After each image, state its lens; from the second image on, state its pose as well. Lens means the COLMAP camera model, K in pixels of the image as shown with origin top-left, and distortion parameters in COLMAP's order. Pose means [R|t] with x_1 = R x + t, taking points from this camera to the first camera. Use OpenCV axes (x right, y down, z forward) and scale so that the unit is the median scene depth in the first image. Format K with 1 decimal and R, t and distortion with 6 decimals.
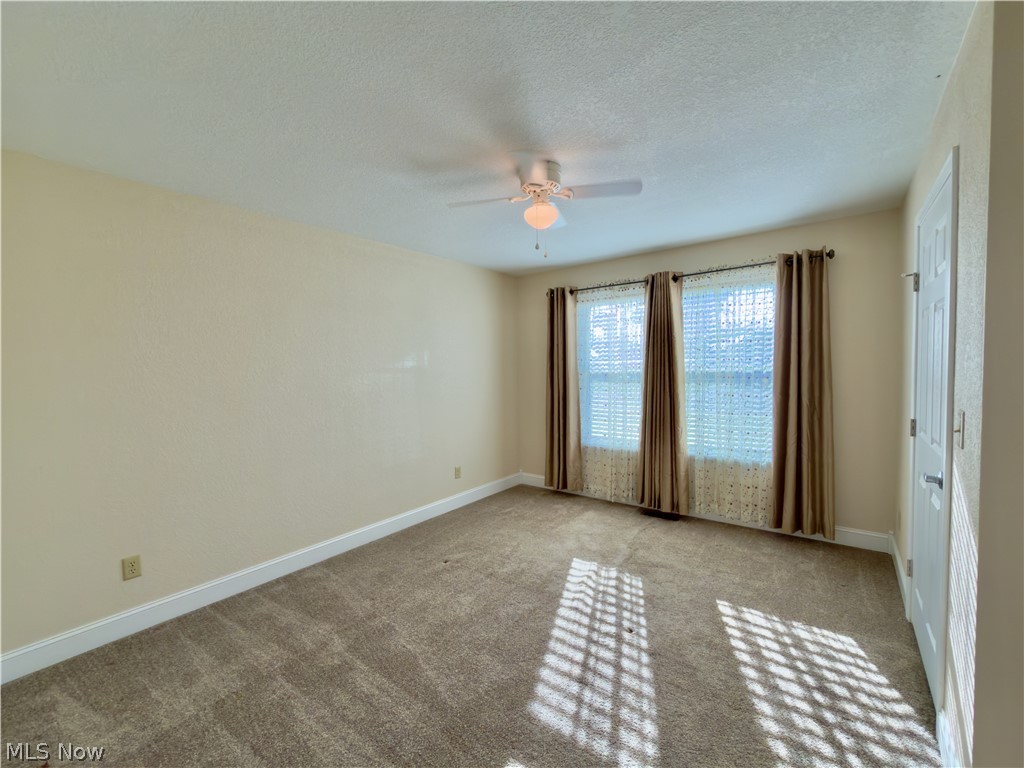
lens RADIAL K [[428.2, 0, 512.0], [0, 428.2, 384.0], [0, 0, 1]] dist [-0.000740, 0.000028]
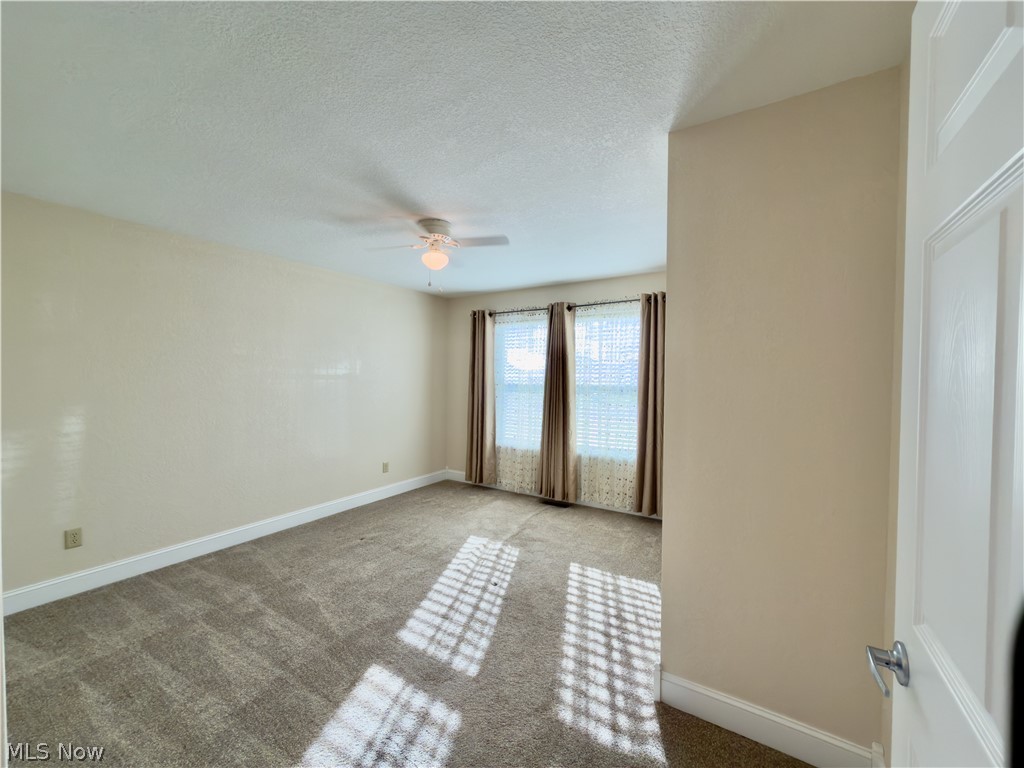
lens RADIAL K [[409.6, 0, 511.6], [0, 409.6, 382.0], [0, 0, 1]] dist [-0.001583, -0.000219]
pose [[0.995503, 0.027851, 0.090548, 0.148365], [-0.025179, 0.999217, -0.030524, 0.005625], [-0.091328, 0.028106, 0.995424, -0.182508]]
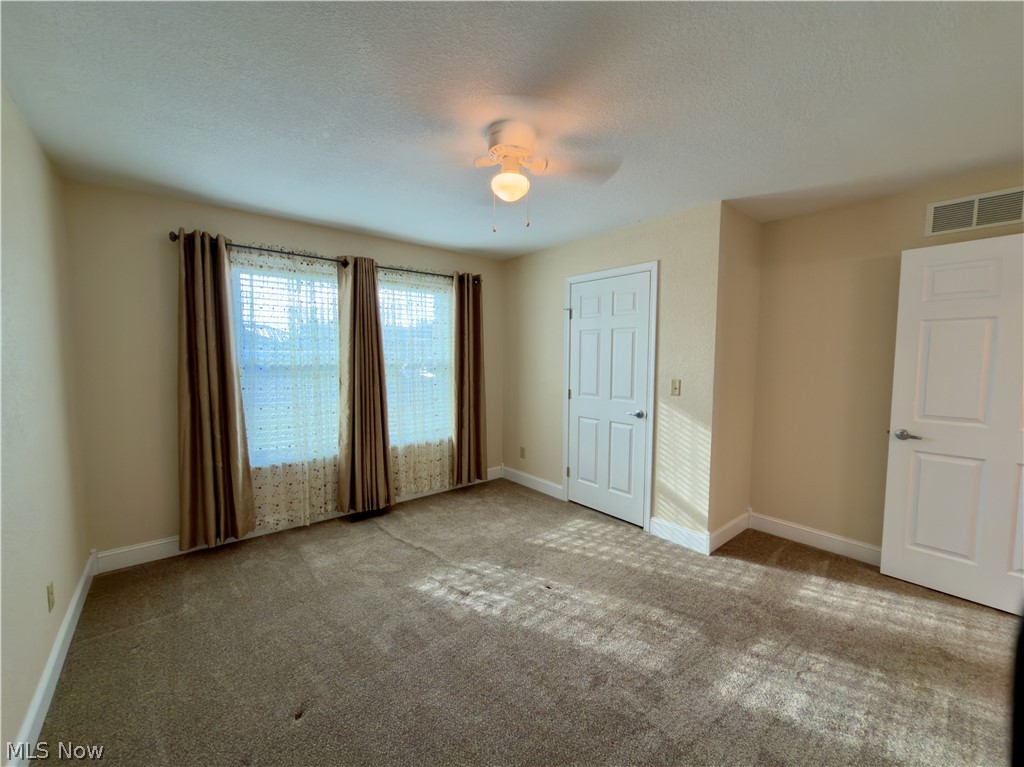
lens RADIAL K [[407.2, 0, 512.0], [0, 407.2, 383.5], [0, 0, 1]] dist [0.000230, 0.000031]
pose [[0.217491, -0.046292, 0.974964, -0.591205], [0.032558, 0.998663, 0.040155, -0.014724], [-0.975519, 0.023010, 0.218707, 0.637628]]
